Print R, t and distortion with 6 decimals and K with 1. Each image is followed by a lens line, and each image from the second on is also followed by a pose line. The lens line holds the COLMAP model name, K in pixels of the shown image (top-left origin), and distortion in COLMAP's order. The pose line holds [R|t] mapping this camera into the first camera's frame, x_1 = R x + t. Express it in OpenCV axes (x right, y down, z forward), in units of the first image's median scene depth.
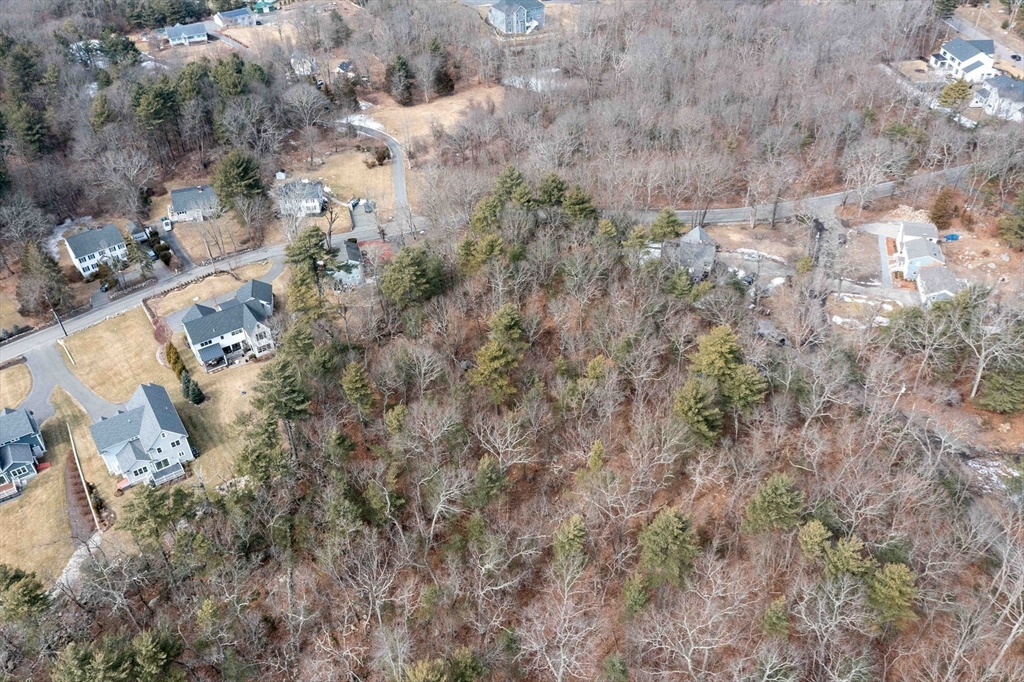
lens RADIAL K [[809.0, 0, 513.8], [0, 809.0, 335.0], [0, 0, 1]] dist [-0.008714, -0.002004]
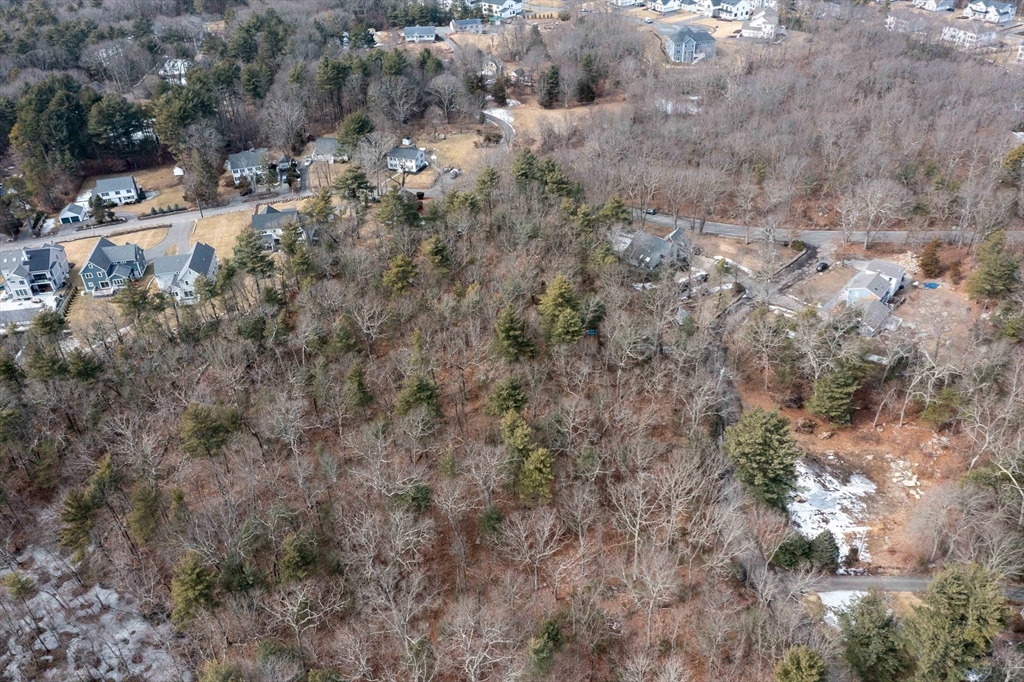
lens RADIAL K [[805.3, 0, 512.0], [0, 805.3, 341.0], [0, 0, 1]] dist [-0.012455, 0.006102]
pose [[0.911502, 0.227572, -0.342601, 0.388345], [-0.239243, 0.970923, 0.008418, 0.057262], [0.334555, 0.074292, 0.939443, -0.102277]]
